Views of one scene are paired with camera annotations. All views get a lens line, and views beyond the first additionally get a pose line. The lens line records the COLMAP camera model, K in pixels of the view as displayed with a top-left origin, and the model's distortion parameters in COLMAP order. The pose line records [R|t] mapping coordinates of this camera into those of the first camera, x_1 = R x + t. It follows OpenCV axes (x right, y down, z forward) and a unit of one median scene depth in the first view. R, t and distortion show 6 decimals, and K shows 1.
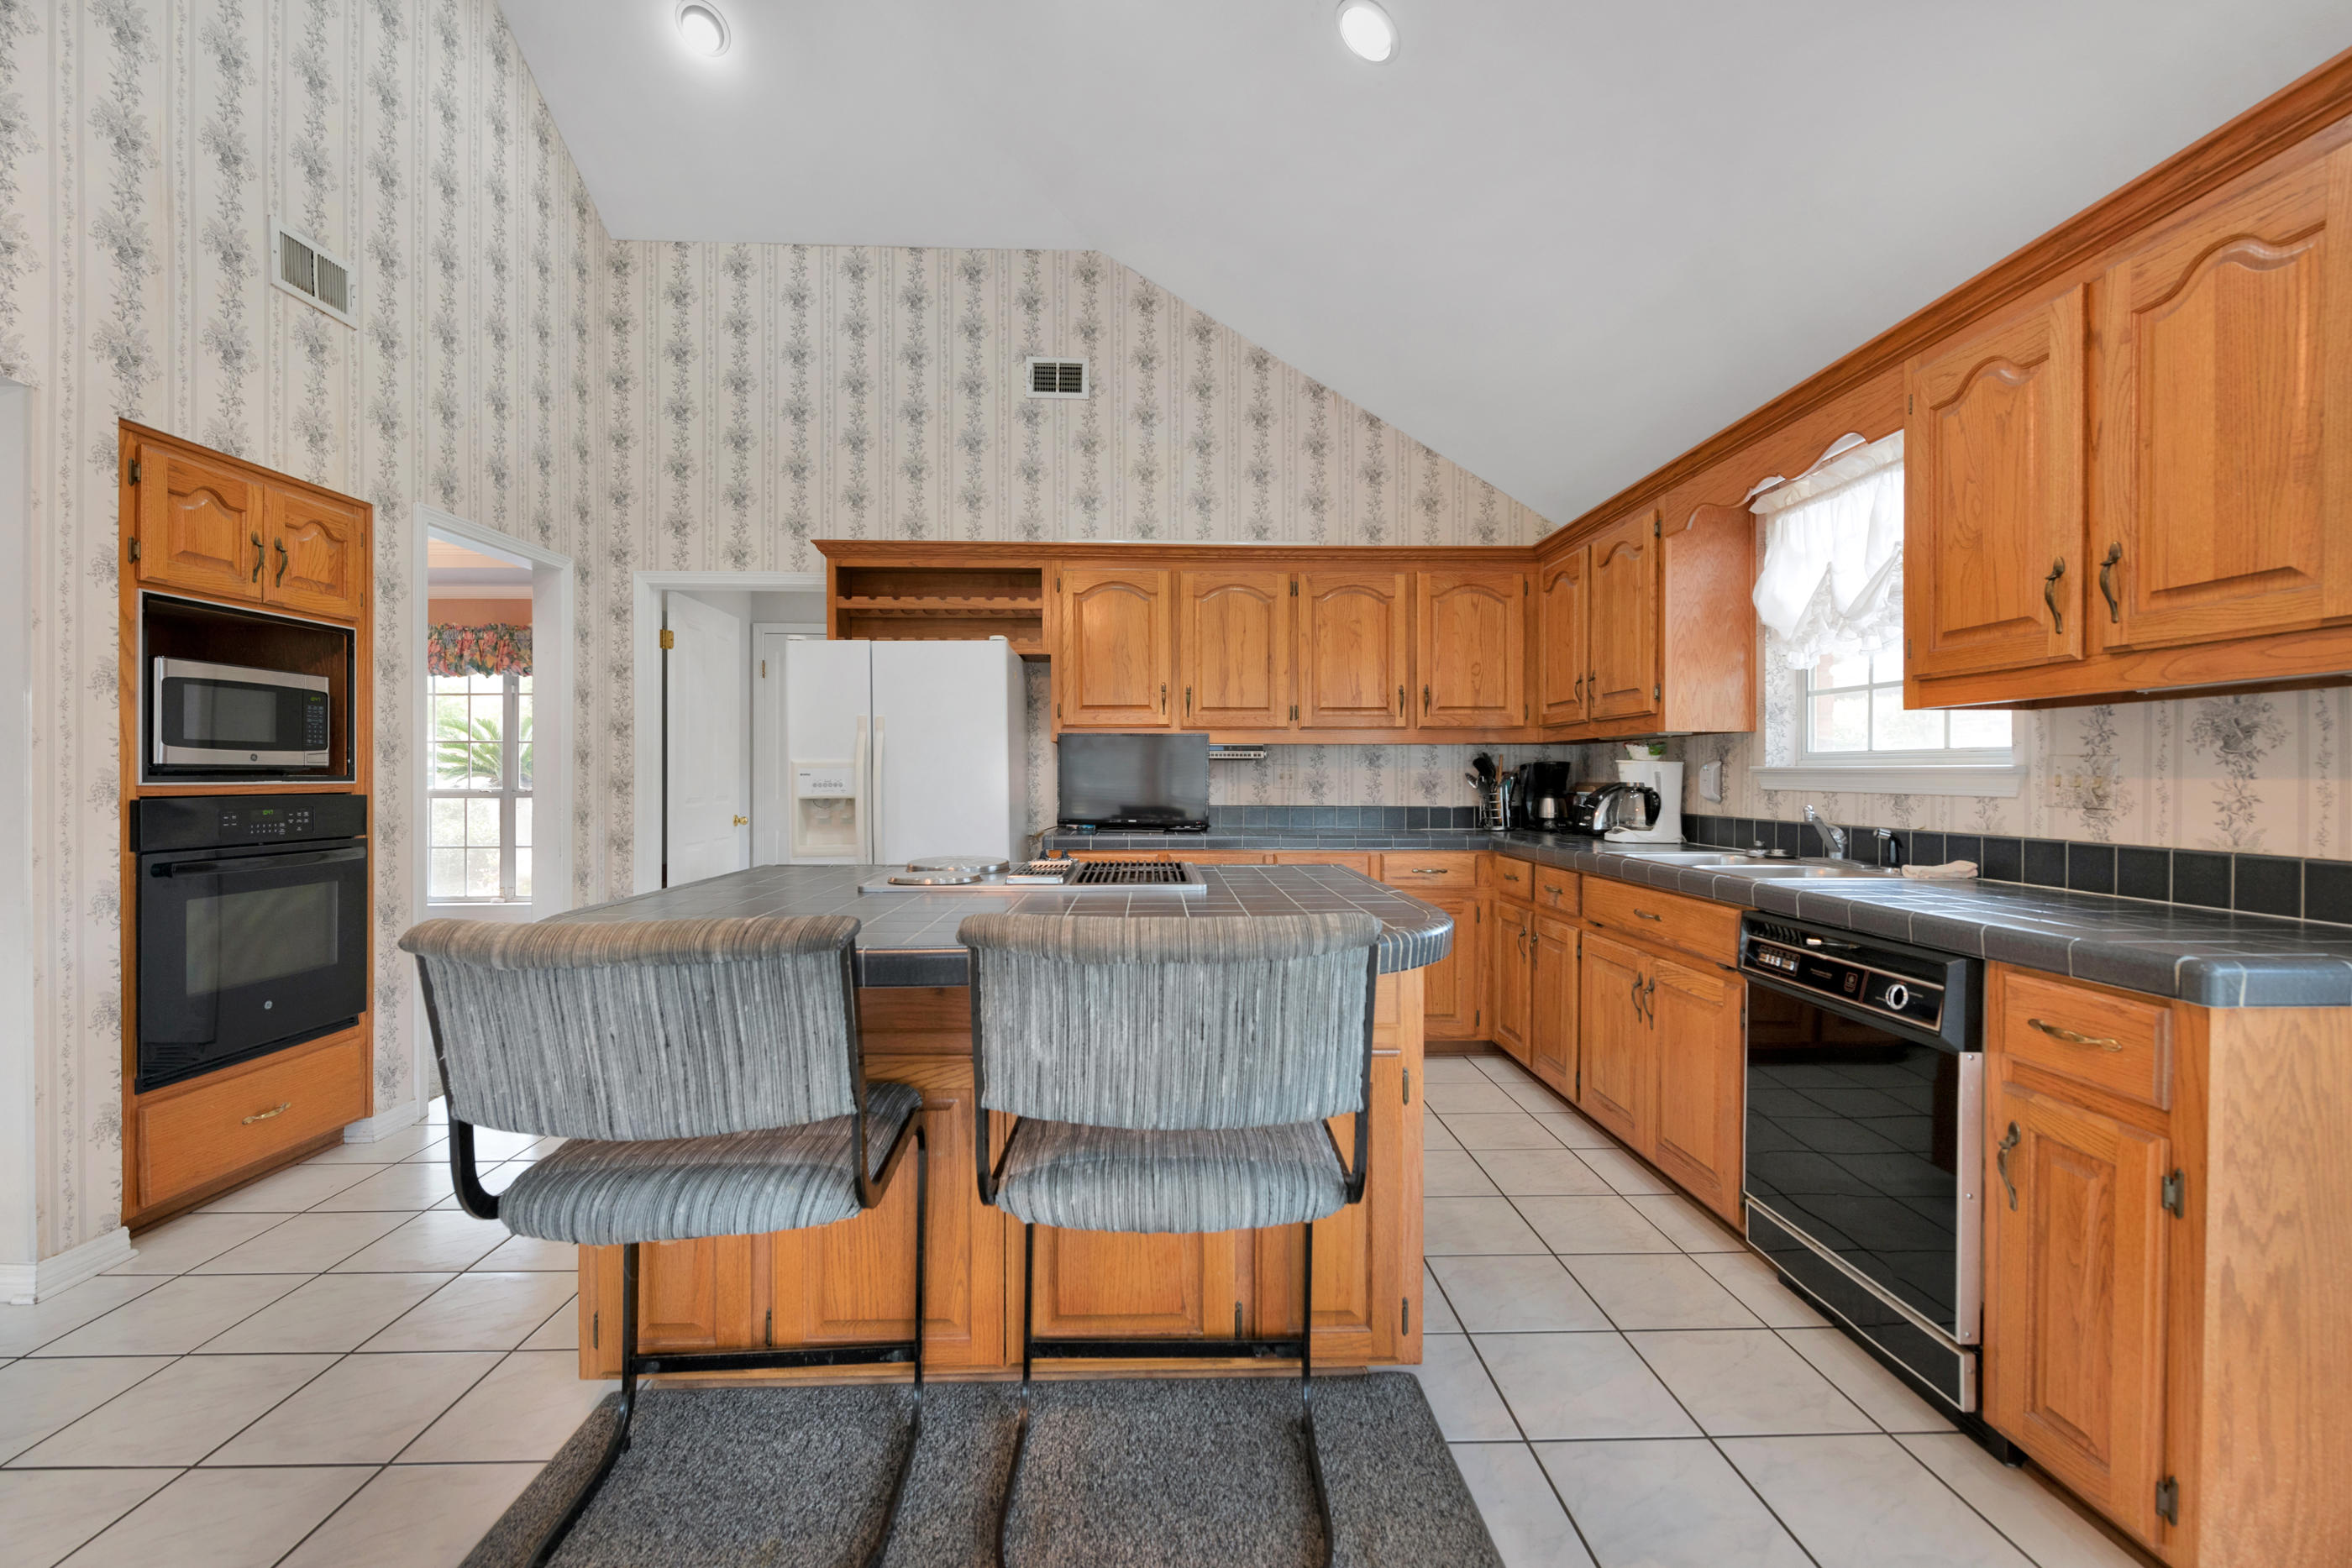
lens RADIAL K [[978.1, 0, 1151.5], [0, 978.1, 774.7], [0, 0, 1]] dist [0.000914, -0.003270]
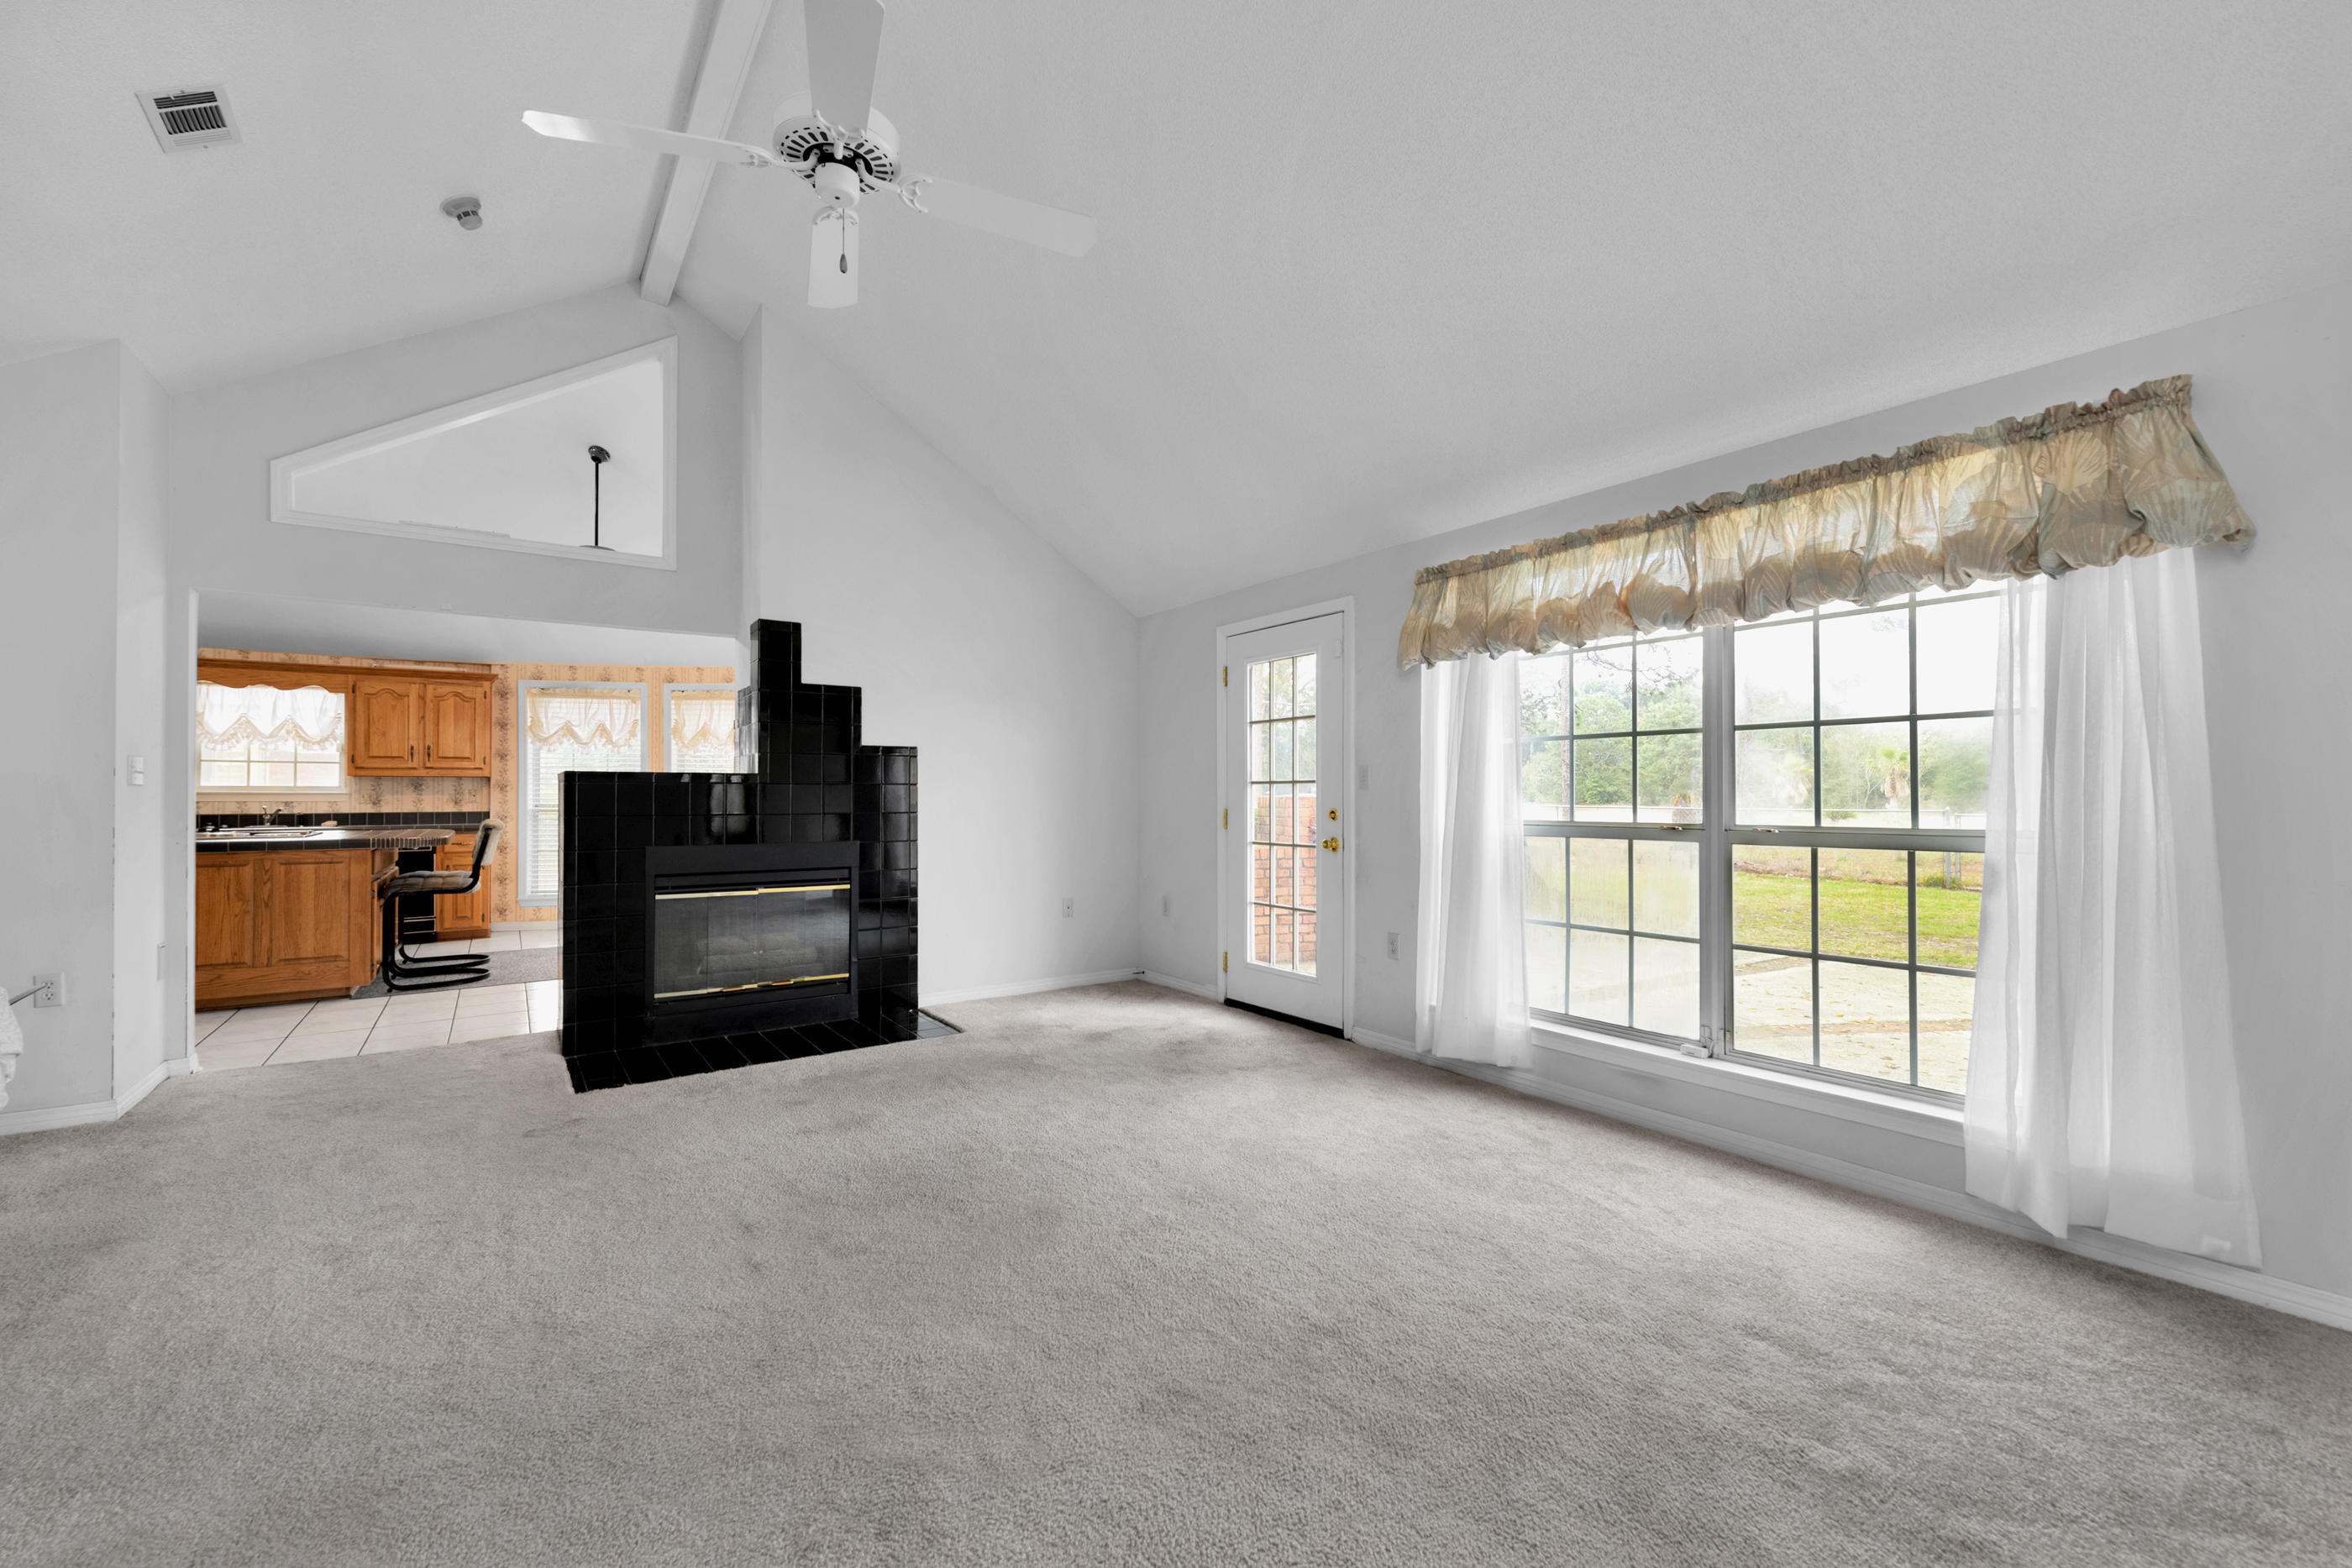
lens RADIAL K [[982.9, 0, 1176.0], [0, 982.9, 784.0], [0, 0, 1]] dist [-0.001060, -0.000235]
pose [[-0.528258, 0.008957, 0.849036, -2.122709], [0.000813, 0.999949, -0.010043, 0.000145], [-0.849083, -0.004615, -0.528239, 0.218964]]
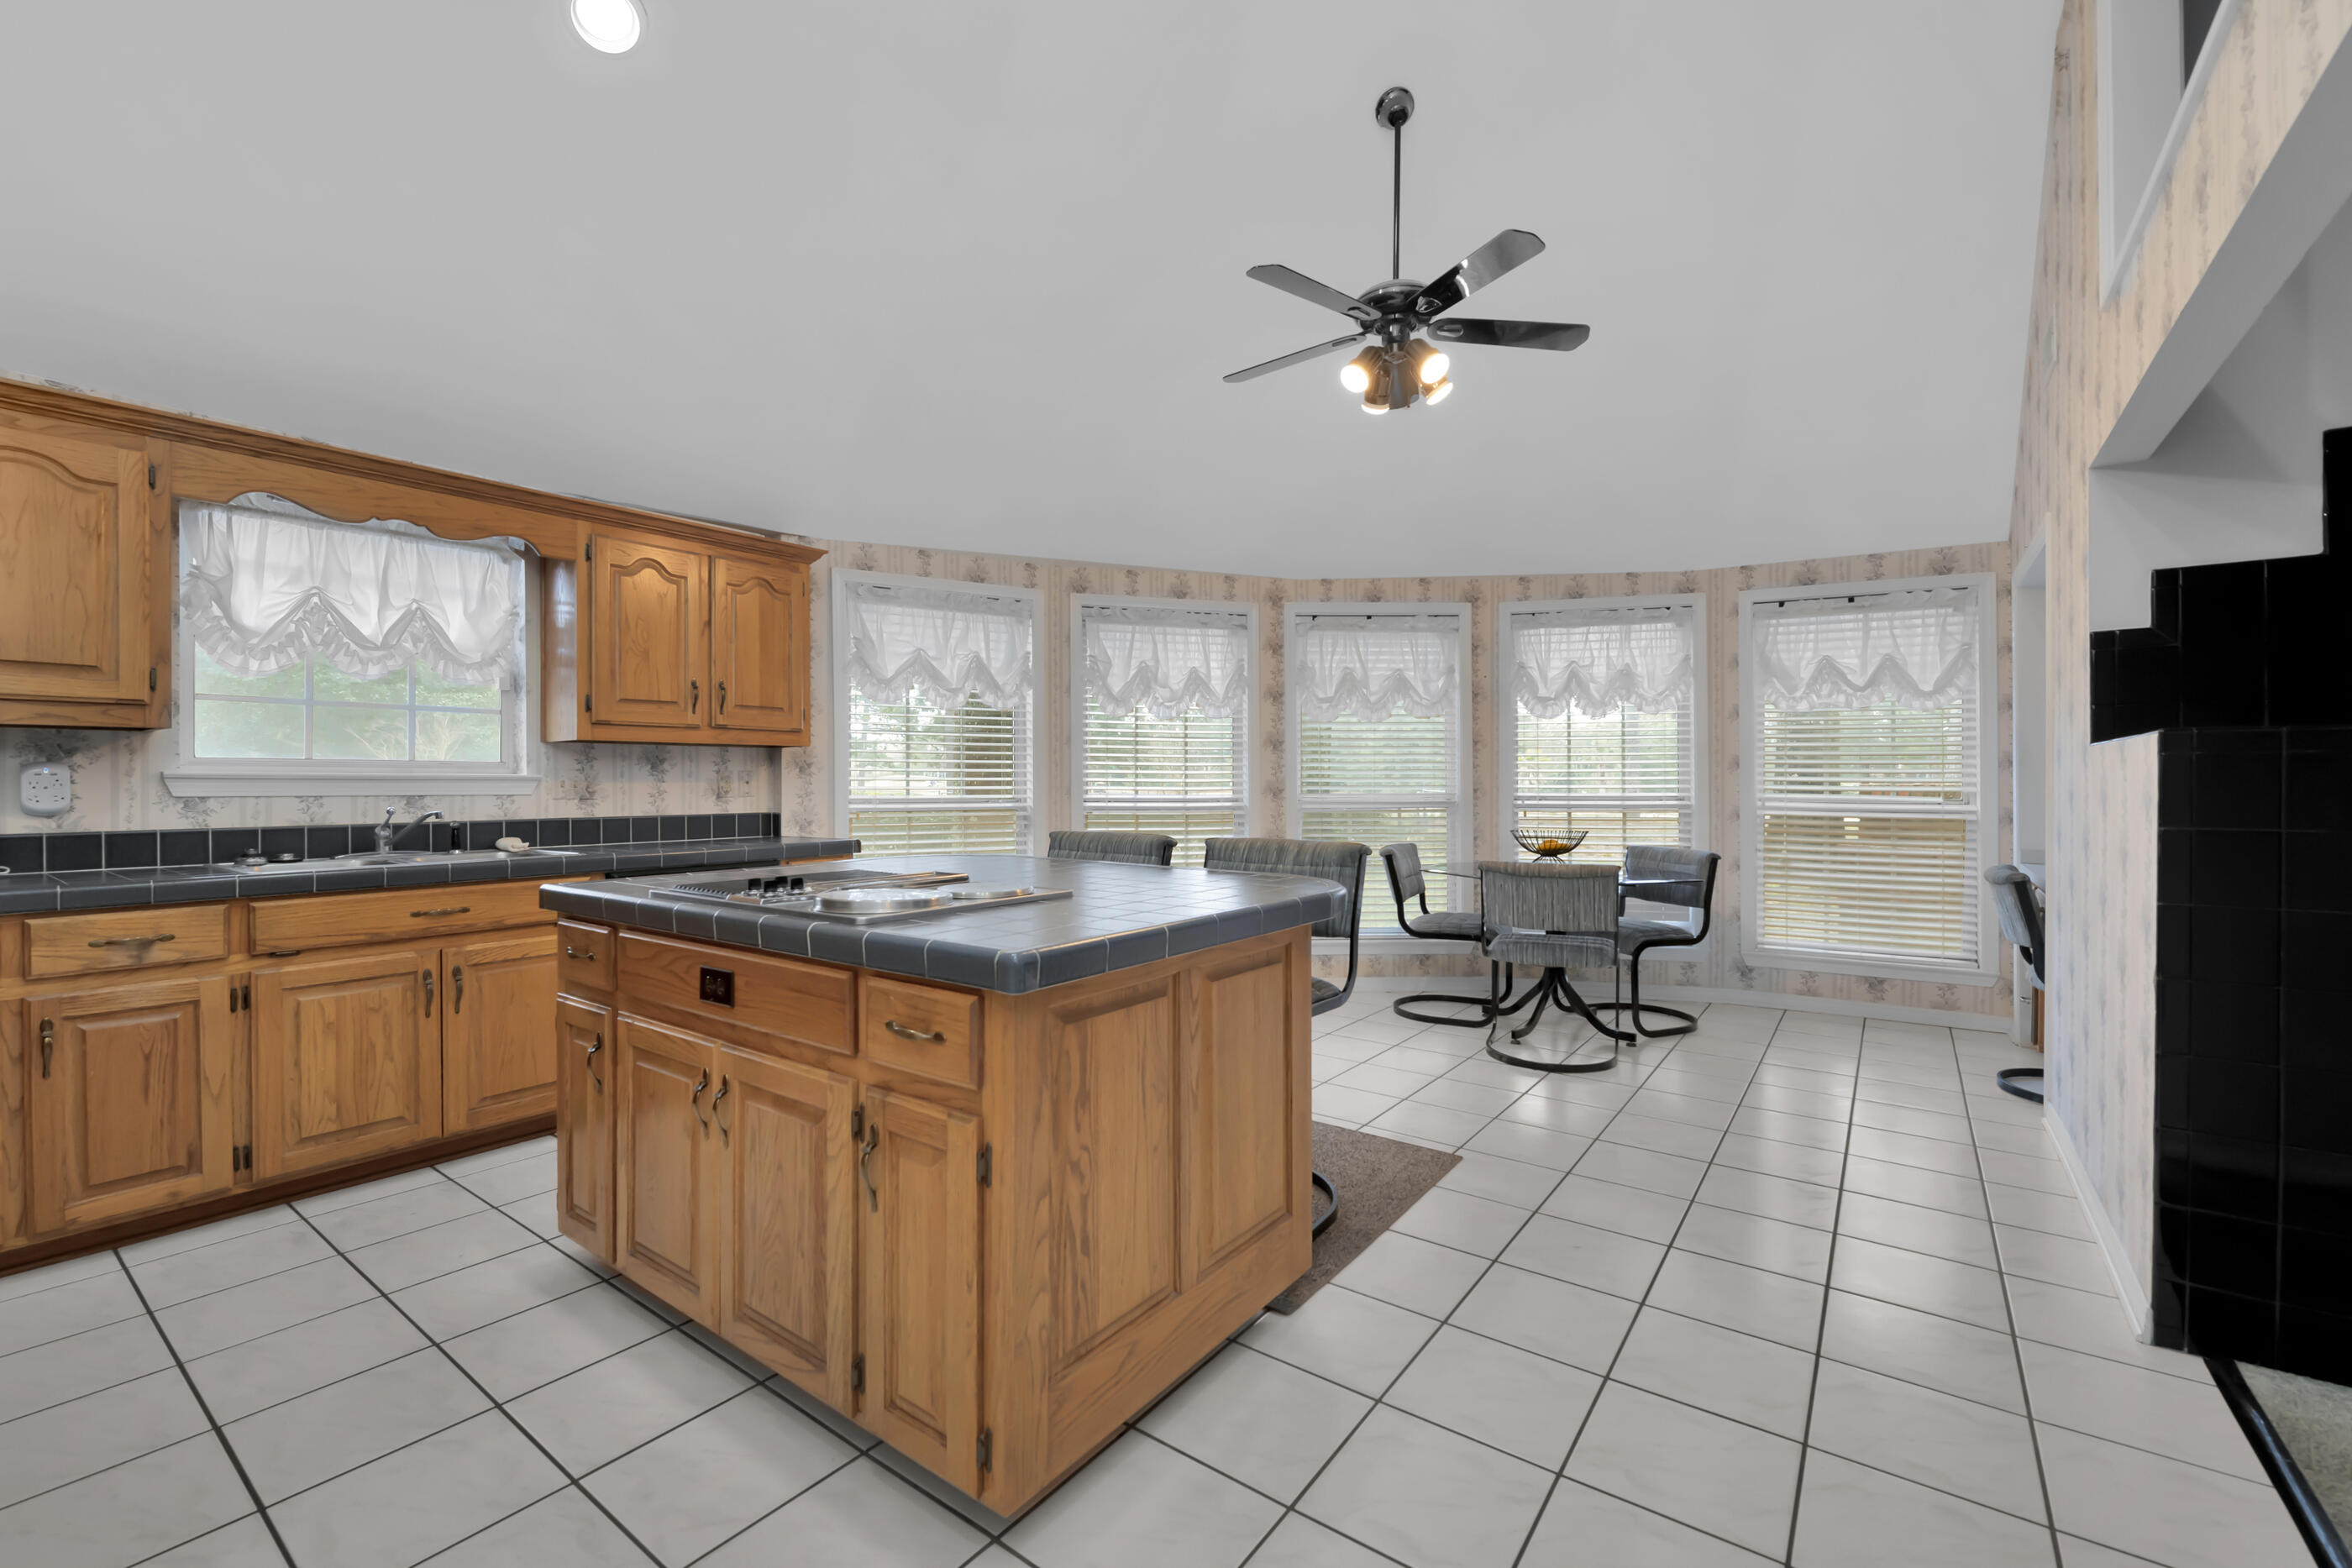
lens RADIAL K [[959.1, 0, 1176.0], [0, 959.1, 784.0], [0, 0, 1]] dist [0.001230, -0.000204]
pose [[-0.773067, -0.002870, 0.634318, -0.542095], [-0.000254, 0.999991, 0.004214, -0.000459], [-0.634325, 0.003097, -0.773060, 0.932812]]
